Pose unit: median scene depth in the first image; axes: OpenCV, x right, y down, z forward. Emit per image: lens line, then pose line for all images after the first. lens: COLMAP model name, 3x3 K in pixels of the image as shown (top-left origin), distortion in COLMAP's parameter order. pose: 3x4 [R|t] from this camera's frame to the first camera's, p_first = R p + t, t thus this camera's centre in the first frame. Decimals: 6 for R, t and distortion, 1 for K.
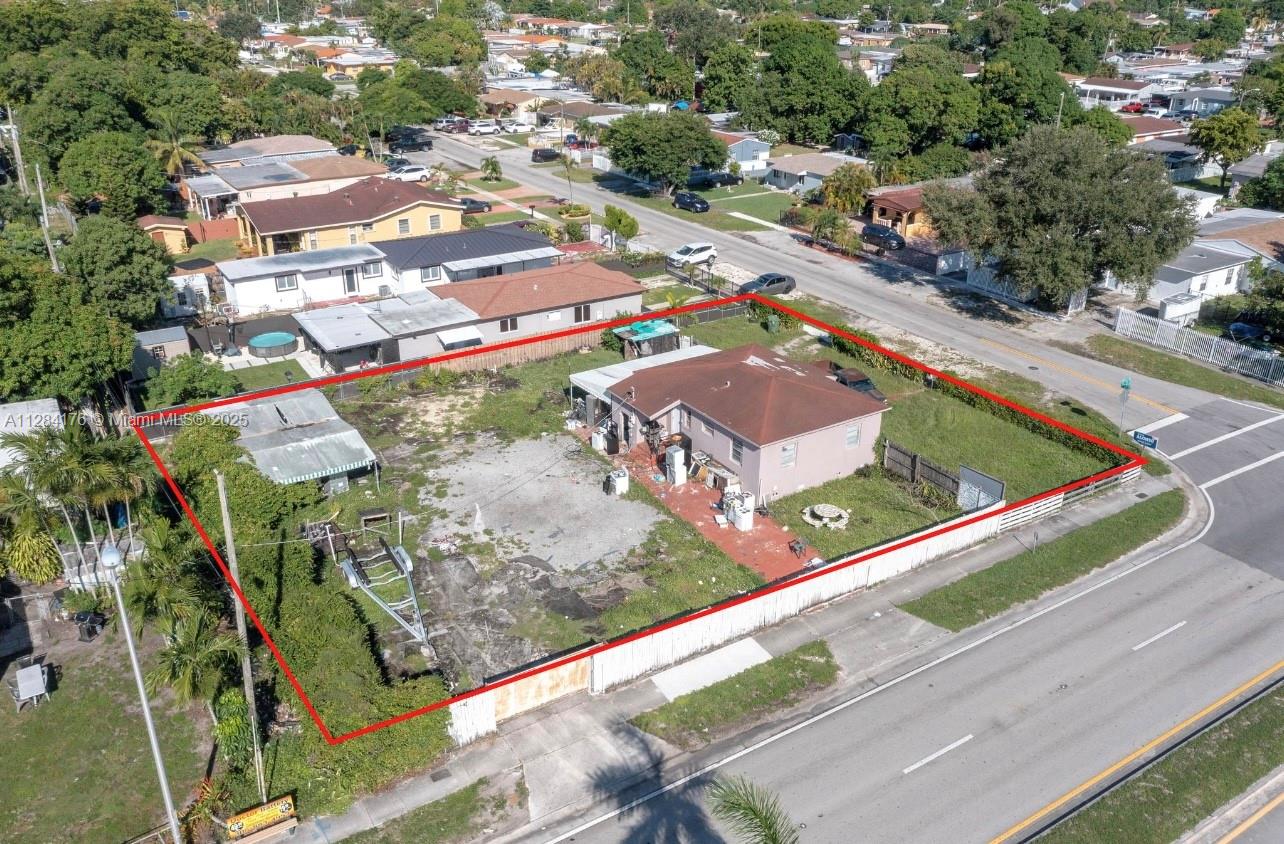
lens RADIAL K [[1018.1, 0, 642.0], [0, 1018.1, 422.0], [0, 0, 1]] dist [-0.006690, 0.003011]
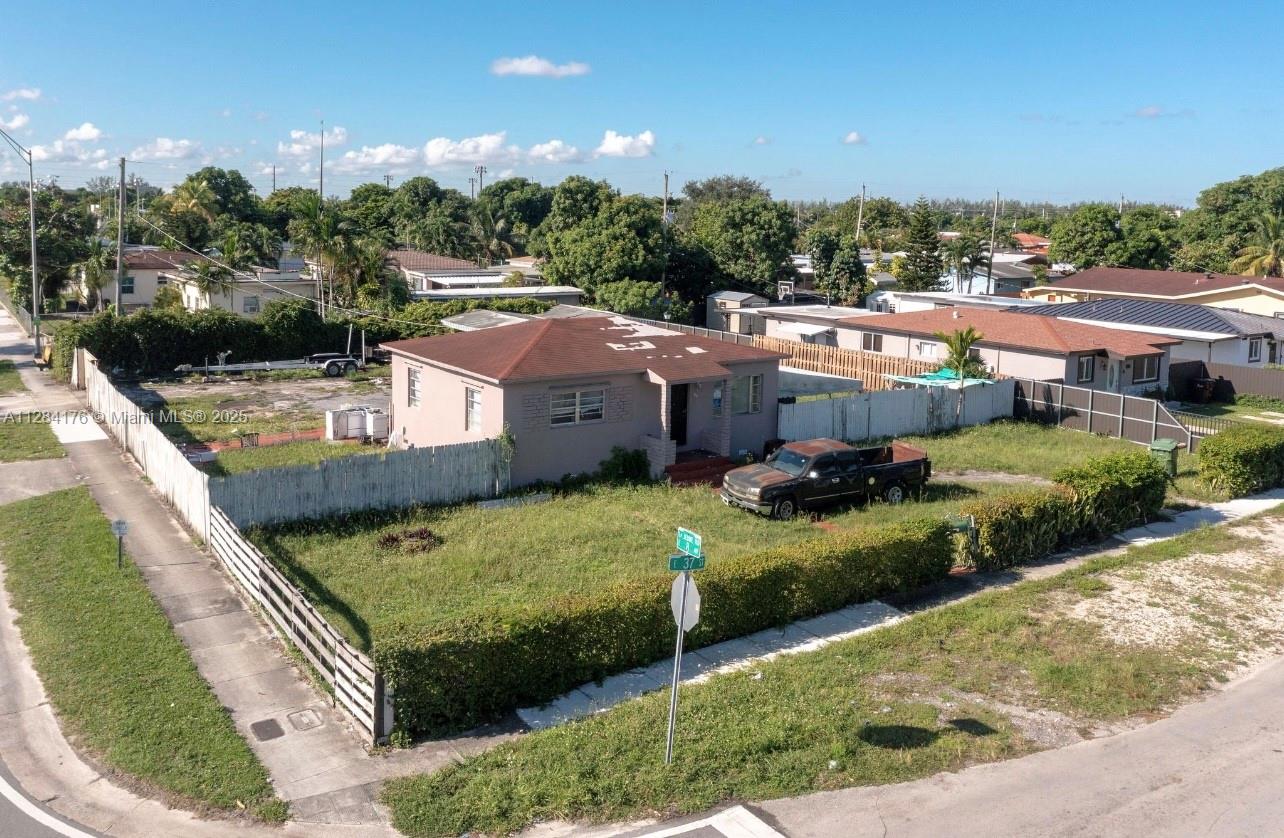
lens RADIAL K [[1042.9, 0, 616.7], [0, 1042.9, 324.4], [0, 0, 1]] dist [-0.001822, 0.000624]
pose [[0.028569, 0.099305, -0.994647, 0.776898], [-0.433737, 0.897729, 0.077171, -0.108286], [0.900587, 0.429210, 0.068720, 0.987850]]
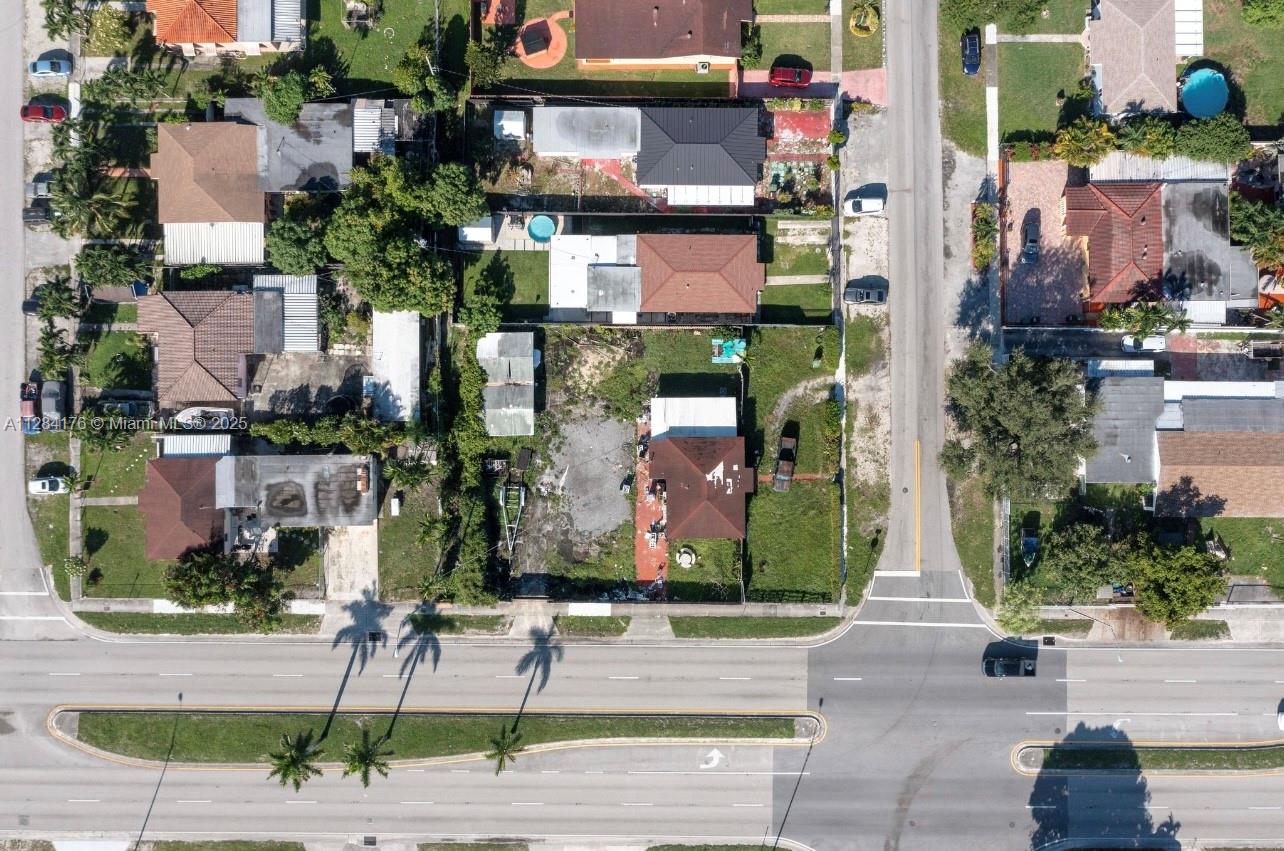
lens RADIAL K [[1028.7, 0, 659.8], [0, 1028.7, 427.5], [0, 0, 1]] dist [-0.008526, -0.000538]
pose [[0.843608, 0.536844, -0.011176, -0.006970], [-0.220303, 0.365019, 0.904559, -1.983919], [0.489686, -0.760631, 0.426201, 0.162660]]
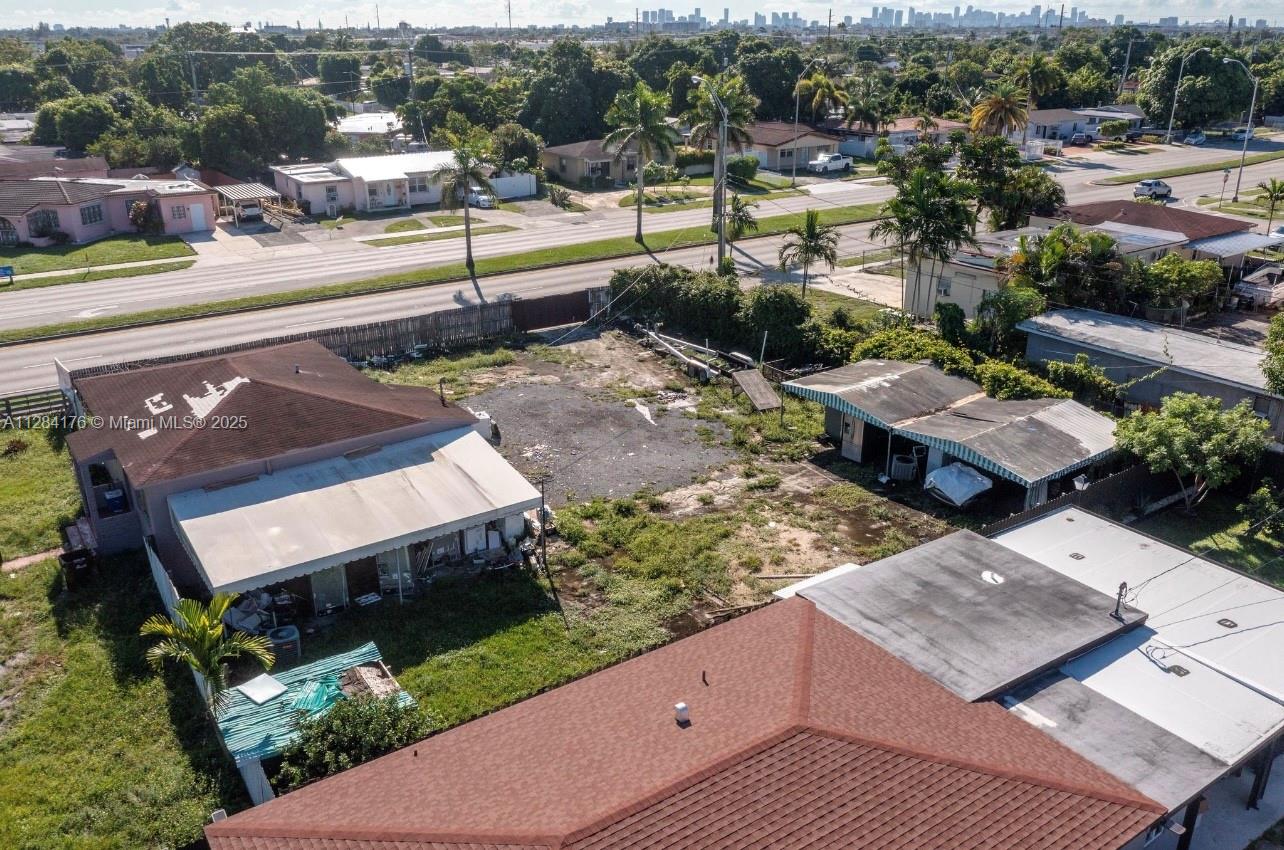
lens RADIAL K [[1013.1, 0, 640.6], [0, 1013.1, 424.6], [0, 0, 1]] dist [-0.007656, 0.000974]
pose [[-0.999313, 0.010220, -0.035627, -0.113839], [-0.018493, 0.695549, 0.718241, -0.487383], [0.032120, 0.718406, -0.694882, 1.486885]]
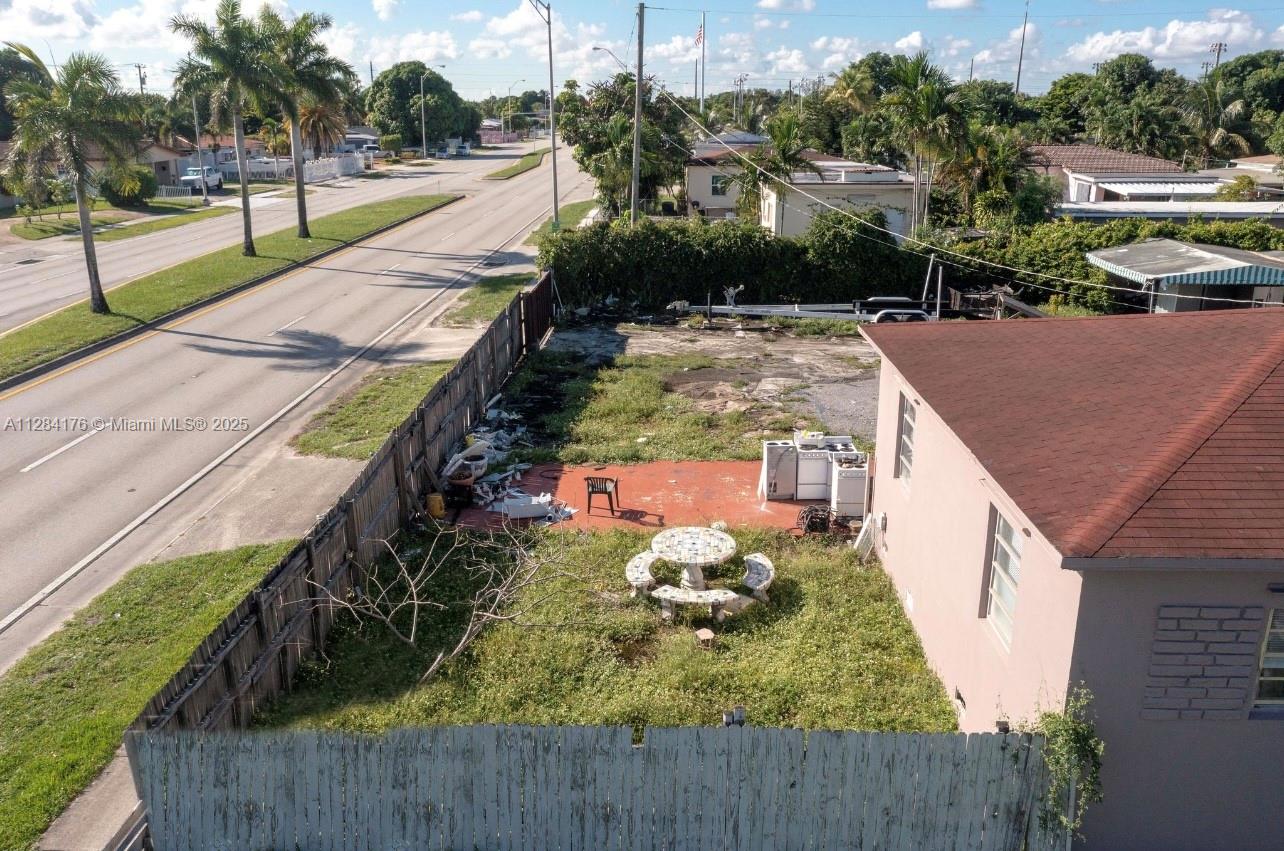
lens RADIAL K [[1013.1, 0, 640.6], [0, 1013.1, 425.1], [0, 0, 1]] dist [-0.007656, 0.000974]
pose [[-0.563436, 0.240790, -0.790291, 0.385523], [-0.345806, 0.800018, 0.490295, -0.079751], [0.750305, 0.549537, -0.367493, 0.979681]]
